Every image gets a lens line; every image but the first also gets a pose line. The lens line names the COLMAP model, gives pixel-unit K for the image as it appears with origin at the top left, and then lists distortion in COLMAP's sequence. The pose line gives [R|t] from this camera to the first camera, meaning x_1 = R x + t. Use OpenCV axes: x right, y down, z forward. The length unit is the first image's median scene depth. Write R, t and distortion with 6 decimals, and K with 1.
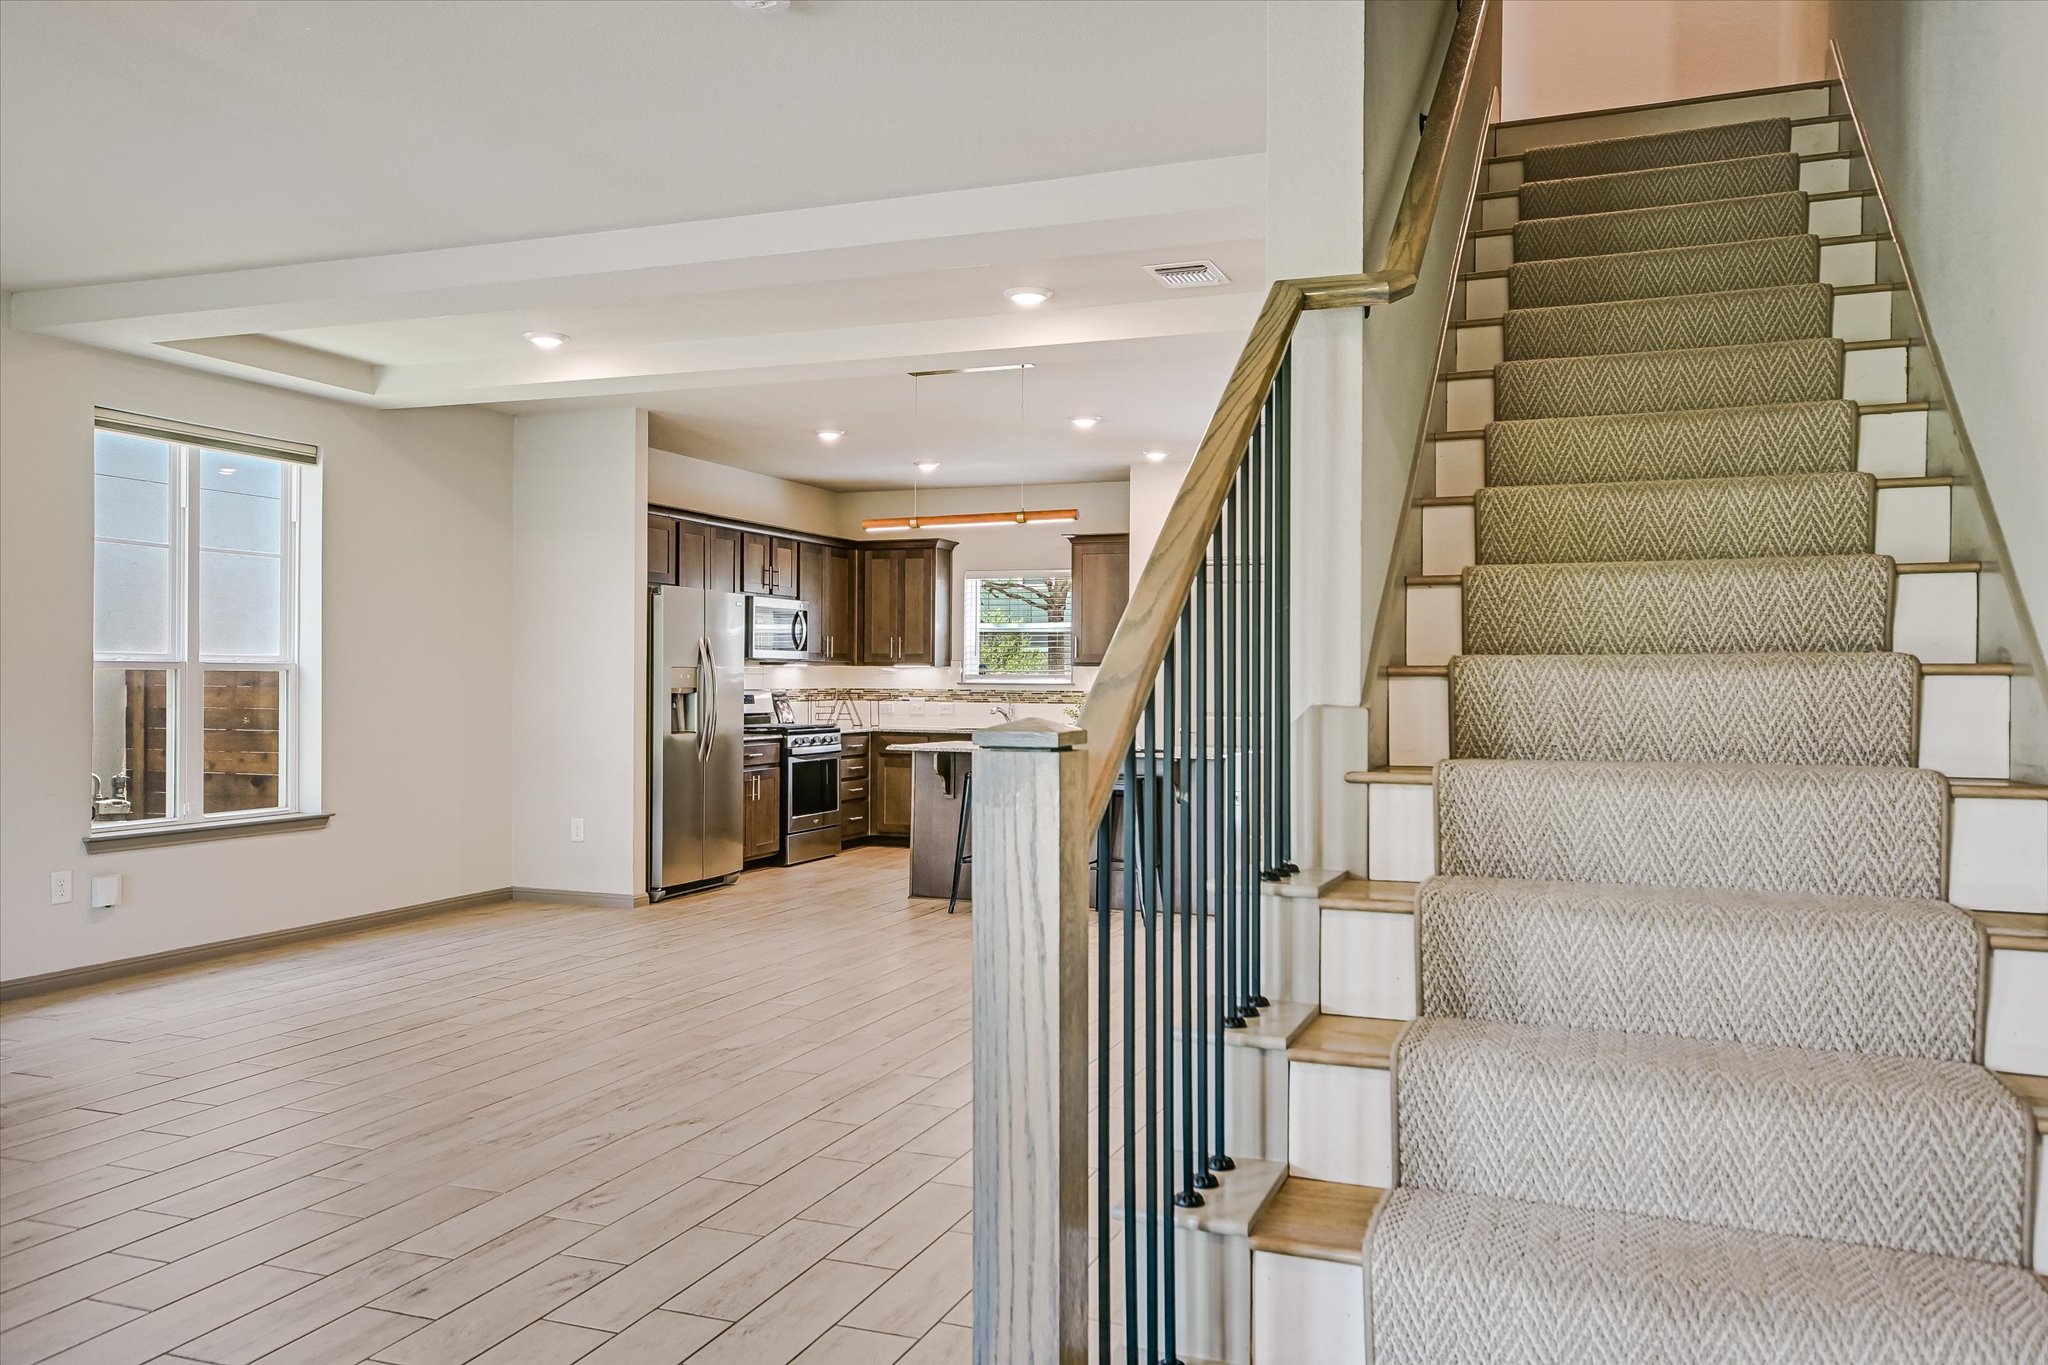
lens RADIAL K [[1550.1, 0, 1025.2], [0, 1550.1, 685.2], [0, 0, 1]] dist [0.033144, -0.008863]
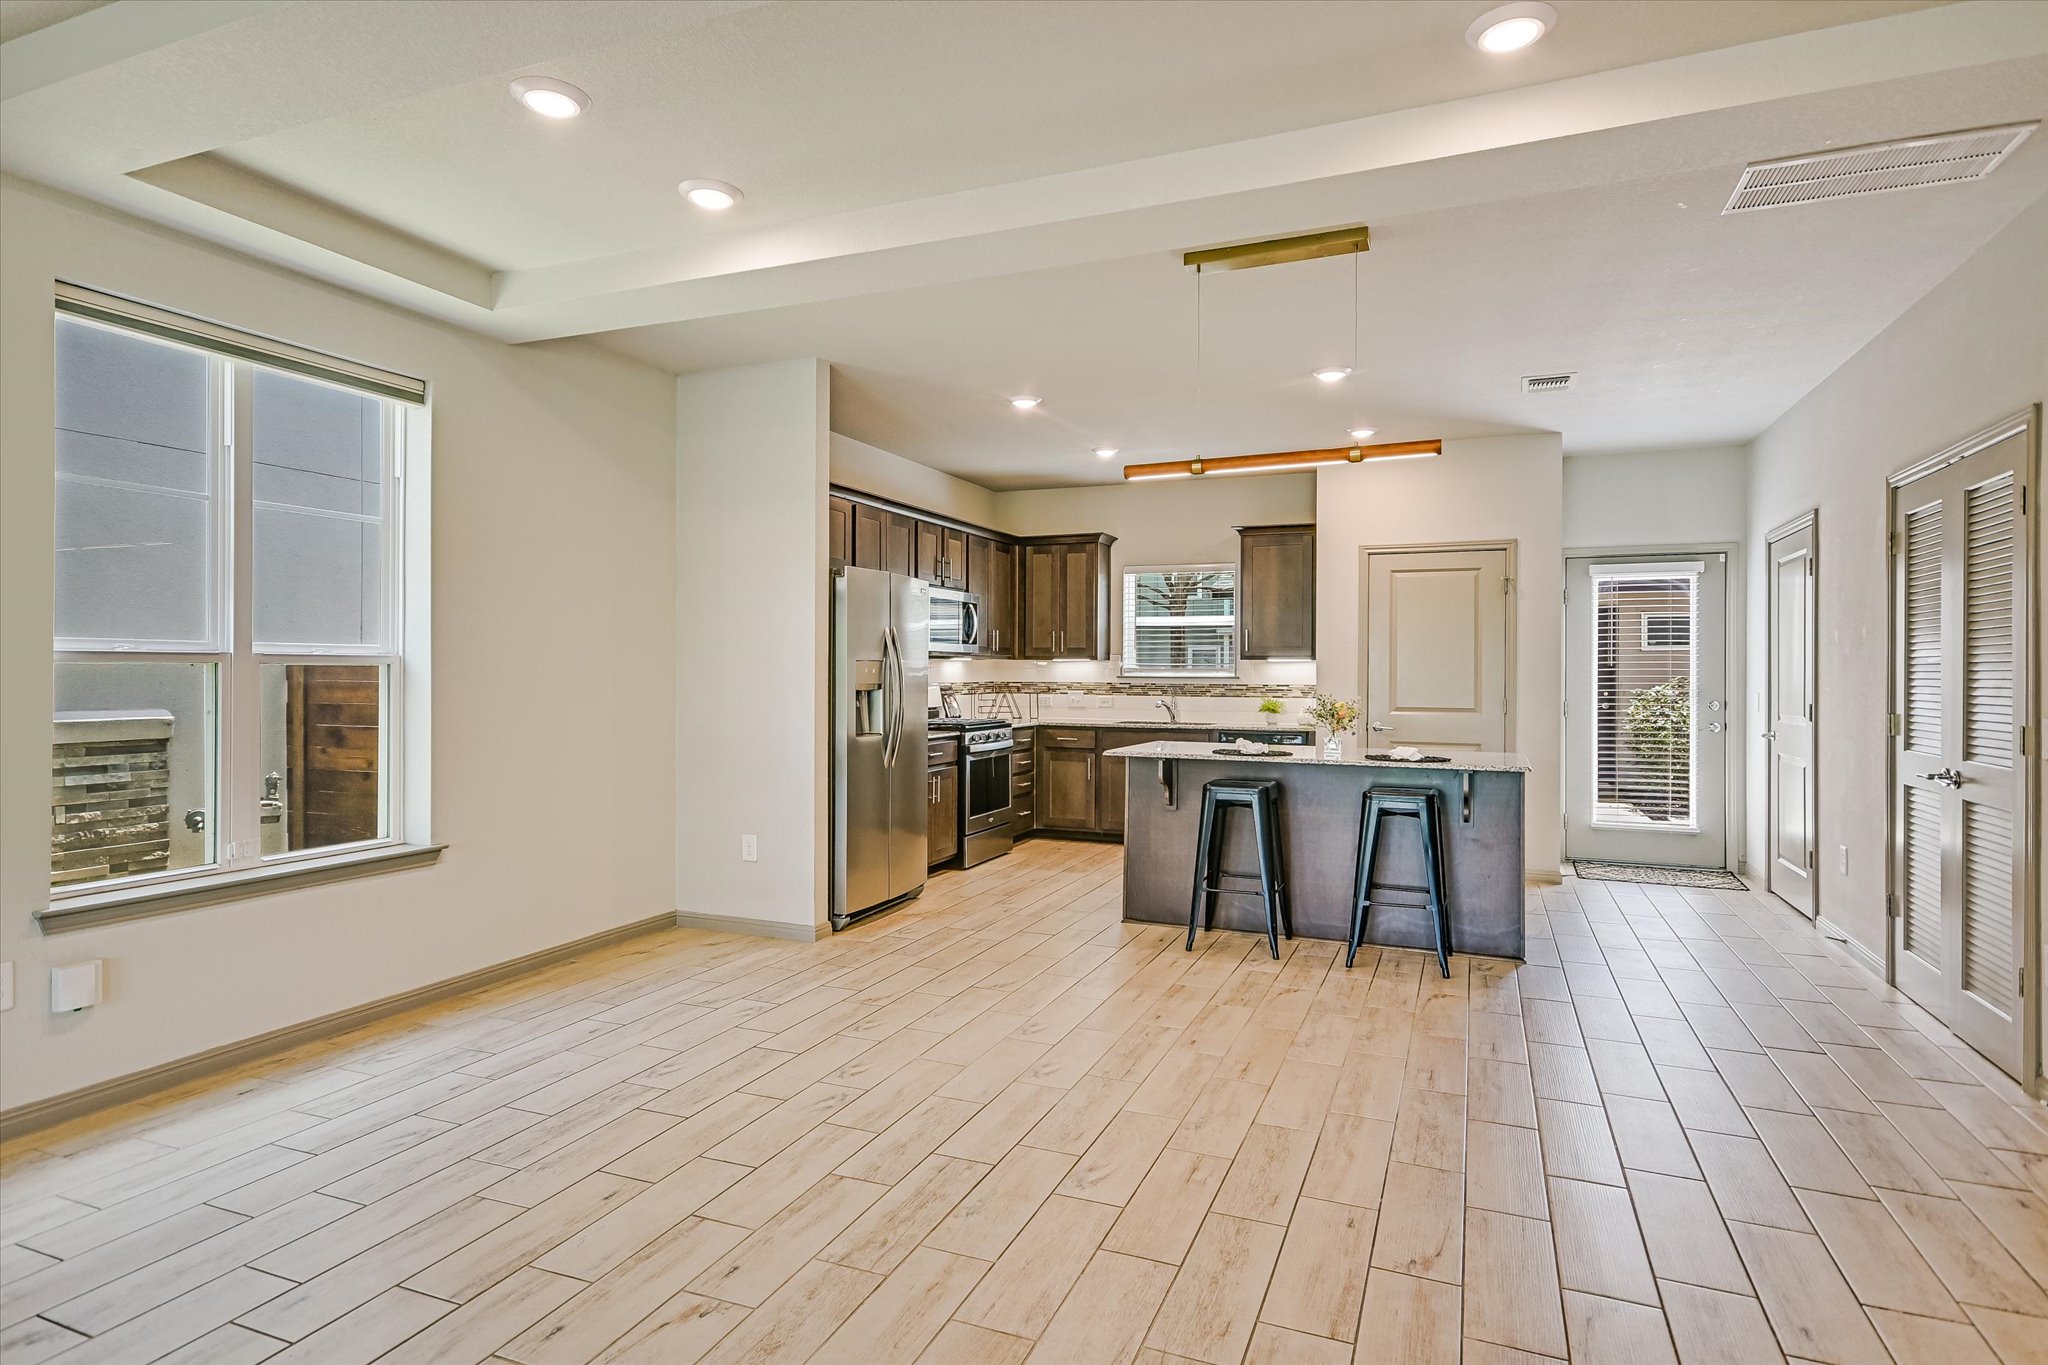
lens RADIAL K [[1100.7, 0, 1029.9], [0, 1100.7, 676.4], [0, 0, 1]] dist [0.017438, 0.003520]
pose [[0.999744, -0.001587, -0.022556, -0.112630], [0.001617, 0.999998, 0.001315, -0.003273], [0.022554, -0.001351, 0.999745, 0.371844]]
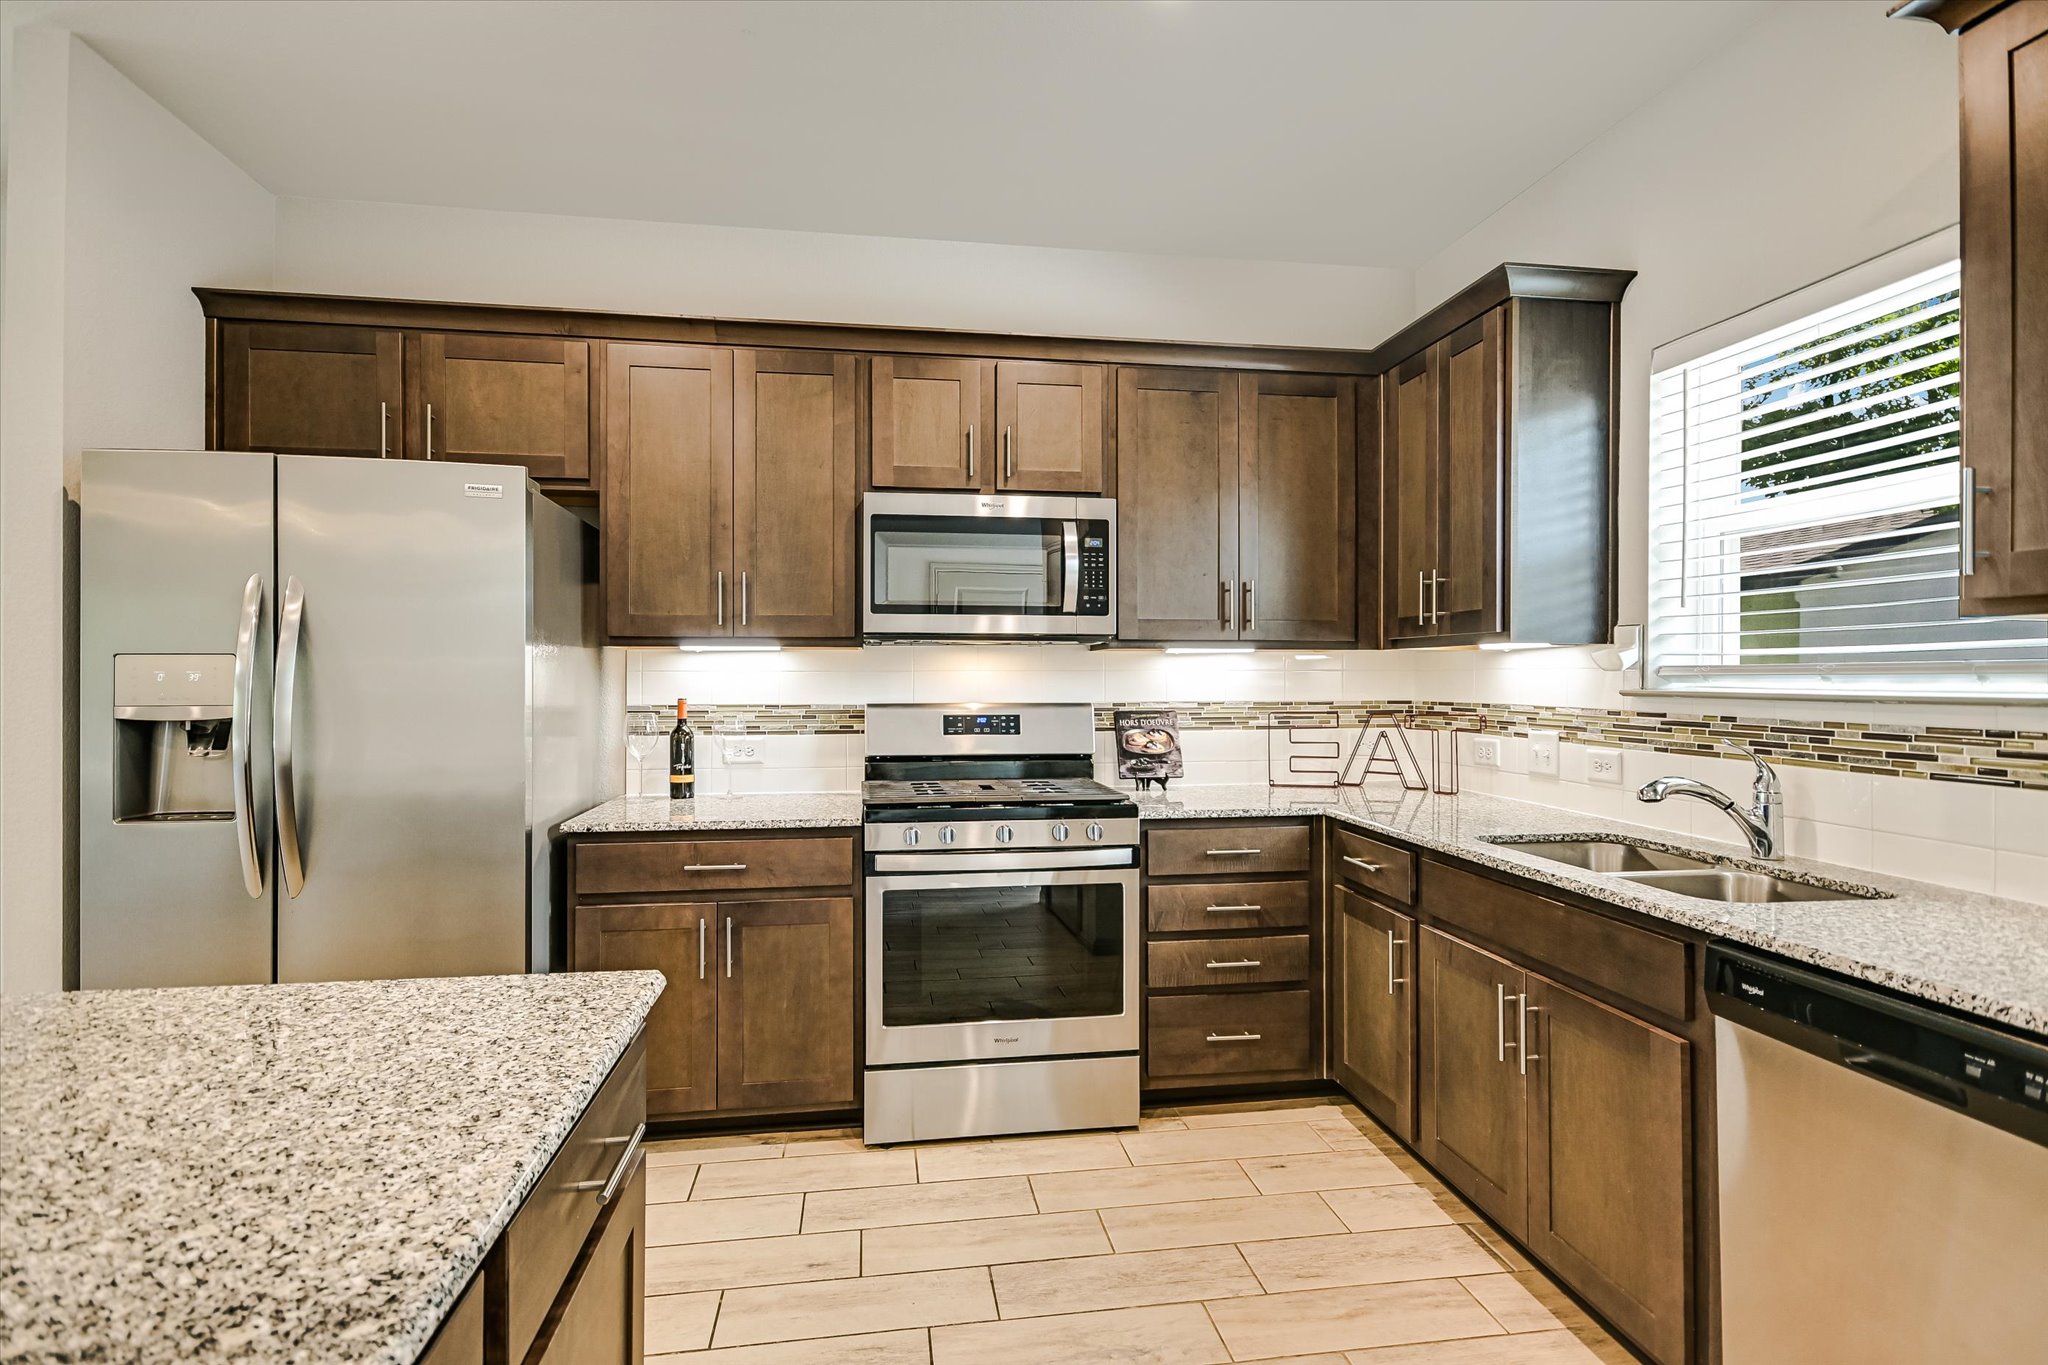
lens RADIAL K [[984.5, 0, 1029.0], [0, 984.5, 680.2], [0, 0, 1]] dist [-0.002354, -0.000671]
pose [[0.507031, -0.001042, -0.861927, 0.099235], [-0.002868, 0.999992, -0.002896, -0.003970], [0.861923, 0.003940, 0.507024, 1.040623]]
